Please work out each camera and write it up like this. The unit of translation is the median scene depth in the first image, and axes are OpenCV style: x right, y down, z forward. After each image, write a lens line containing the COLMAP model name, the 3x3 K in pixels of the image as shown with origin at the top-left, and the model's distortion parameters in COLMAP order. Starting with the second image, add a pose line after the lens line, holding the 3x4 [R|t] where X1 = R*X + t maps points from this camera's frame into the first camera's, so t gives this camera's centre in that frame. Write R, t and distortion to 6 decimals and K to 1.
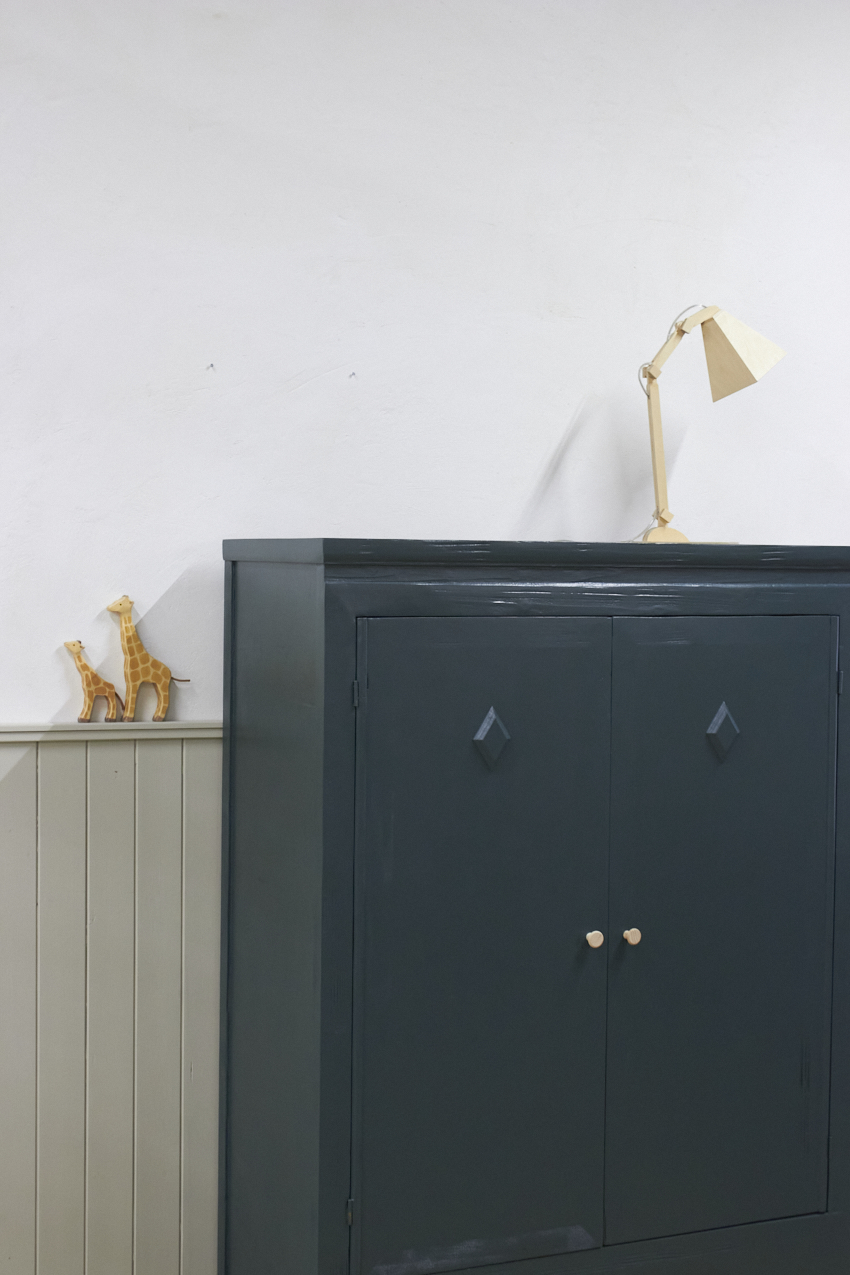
lens RADIAL K [[1919.5, 0, 425.0], [0, 1919.5, 637.5], [0, 0, 1]] dist [-0.030392, -0.000573]
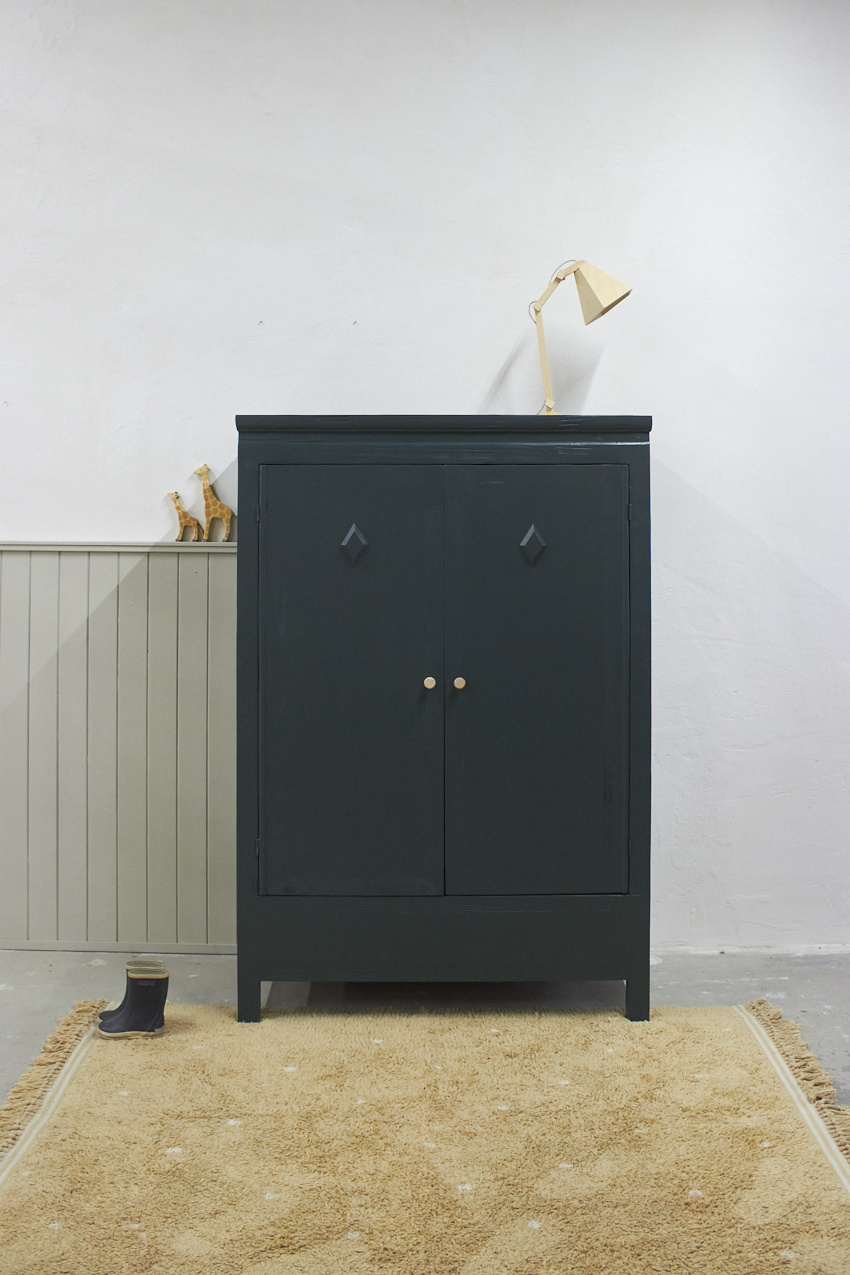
lens RADIAL K [[1312.4, 0, 422.0], [0, 1312.4, 471.1], [0, 0, 1]] dist [-0.085317, 0.002625]
pose [[0.914299, -0.023542, -0.404356, 0.465053], [-0.007296, 0.997190, -0.074555, 0.065886], [0.404975, 0.071116, 0.911558, 0.060543]]
